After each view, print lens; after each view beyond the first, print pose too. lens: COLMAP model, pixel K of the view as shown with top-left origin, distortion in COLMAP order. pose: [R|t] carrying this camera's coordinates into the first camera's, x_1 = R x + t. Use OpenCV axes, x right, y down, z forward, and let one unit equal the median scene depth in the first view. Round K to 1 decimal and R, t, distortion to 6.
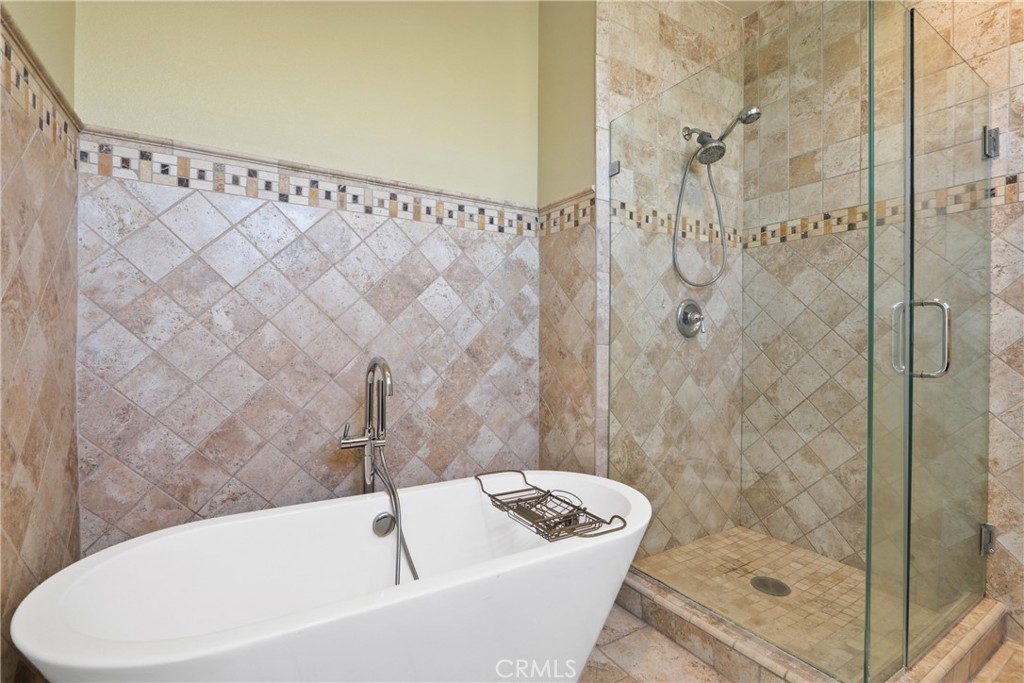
lens RADIAL K [[469.1, 0, 513.5], [0, 469.1, 341.7], [0, 0, 1]] dist [-0.013980, 0.000562]
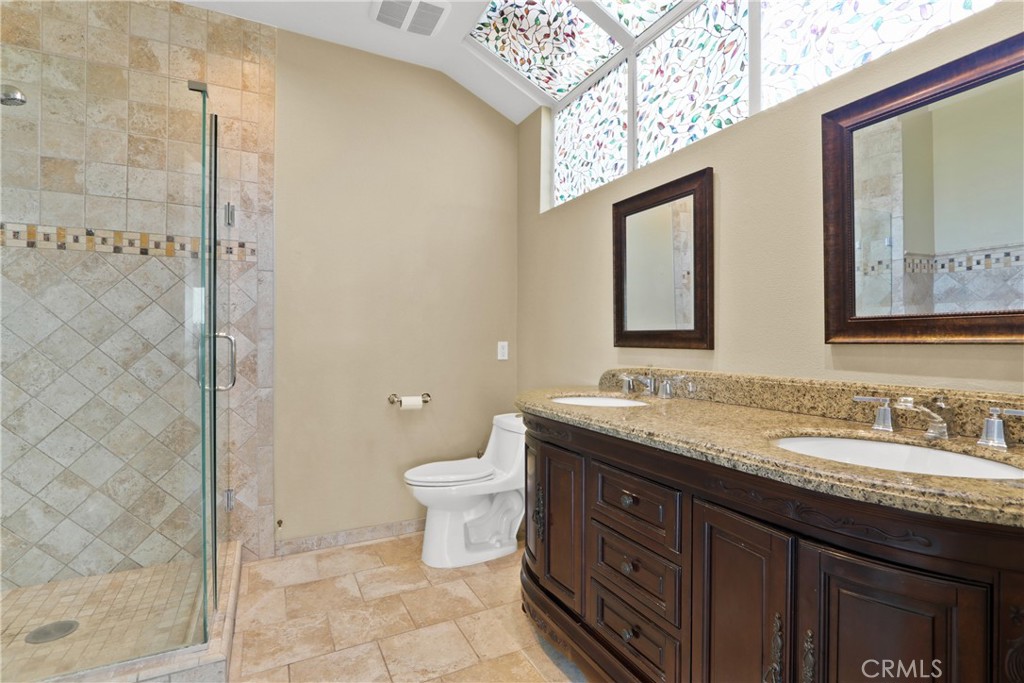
lens RADIAL K [[469.1, 0, 519.6], [0, 469.1, 344.0], [0, 0, 1]] dist [-0.013980, 0.000562]
pose [[0.086616, -0.010036, 0.996191, -0.228195], [-0.000494, 0.999949, 0.010117, -0.043462], [-0.996242, -0.001368, 0.086606, 0.006060]]
